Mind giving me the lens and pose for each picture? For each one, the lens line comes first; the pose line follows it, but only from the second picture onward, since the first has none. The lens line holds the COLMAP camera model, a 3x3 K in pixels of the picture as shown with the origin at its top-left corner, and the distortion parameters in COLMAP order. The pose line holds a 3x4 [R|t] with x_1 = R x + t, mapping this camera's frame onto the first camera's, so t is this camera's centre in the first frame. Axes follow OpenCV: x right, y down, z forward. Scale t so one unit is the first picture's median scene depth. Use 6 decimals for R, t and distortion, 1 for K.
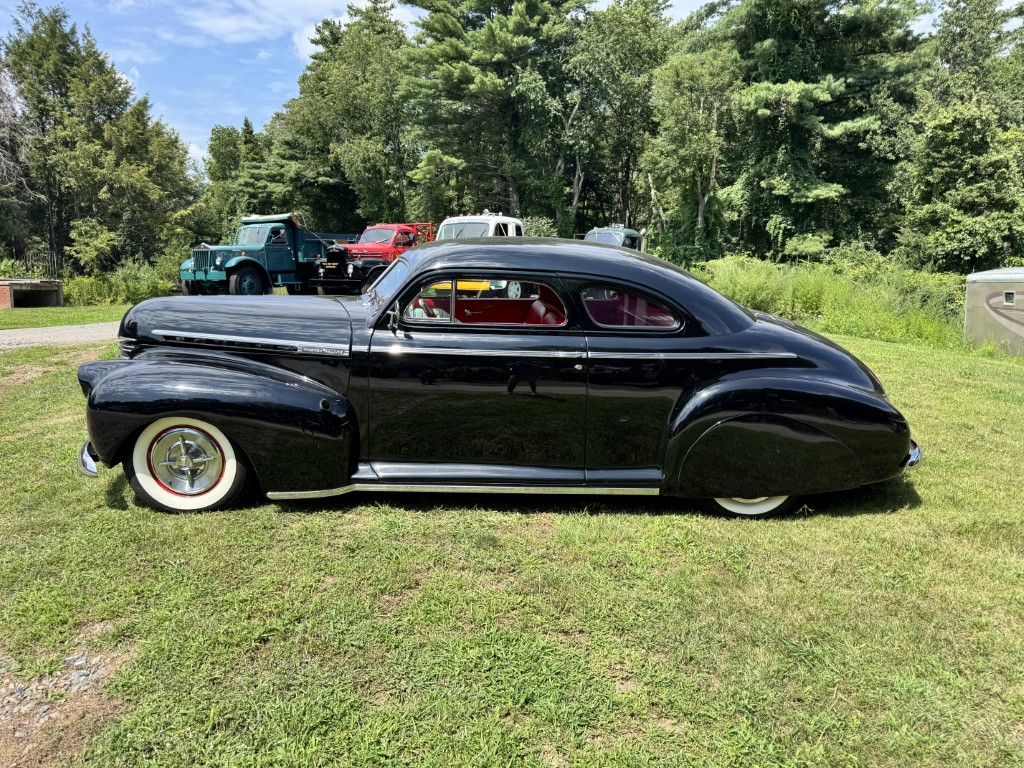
lens RADIAL K [[729.2, 0, 508.4], [0, 729.2, 383.7], [0, 0, 1]] dist [0.024466, -0.030279]
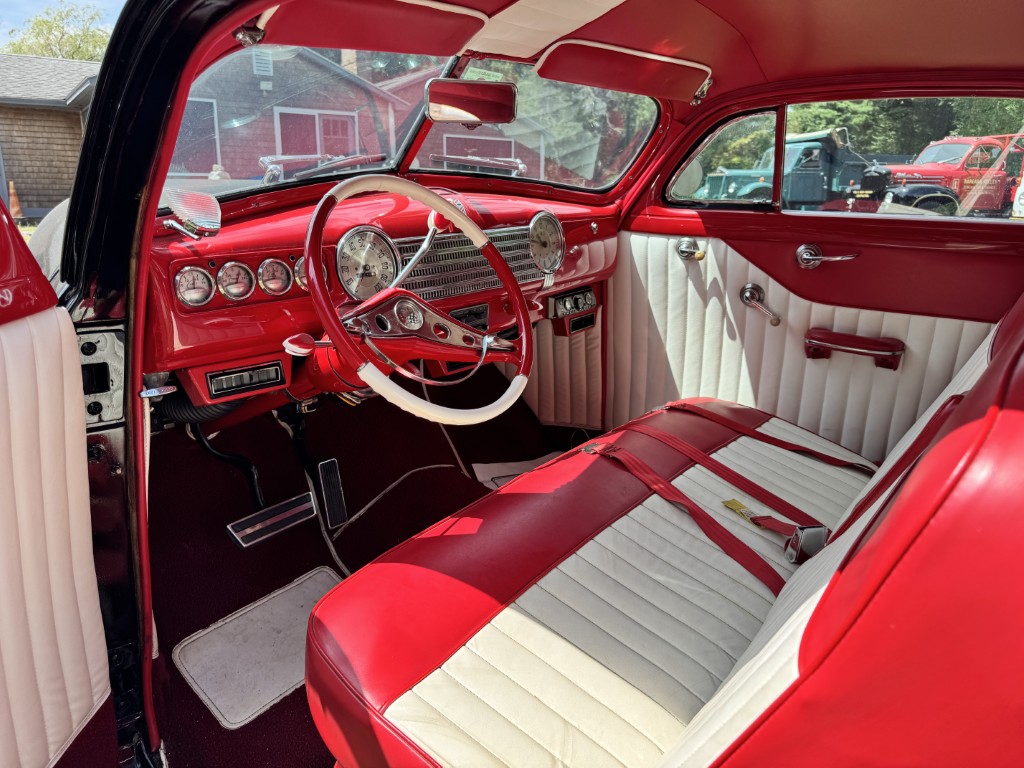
lens RADIAL K [[729.2, 0, 519.8], [0, 729.2, 384.1], [0, 0, 1]] dist [0.024466, -0.030279]
pose [[0.747588, 0.179137, -0.639549, 0.008584], [-0.125271, 0.983687, 0.129097, -0.011887], [0.652242, -0.016394, 0.757833, 0.107957]]
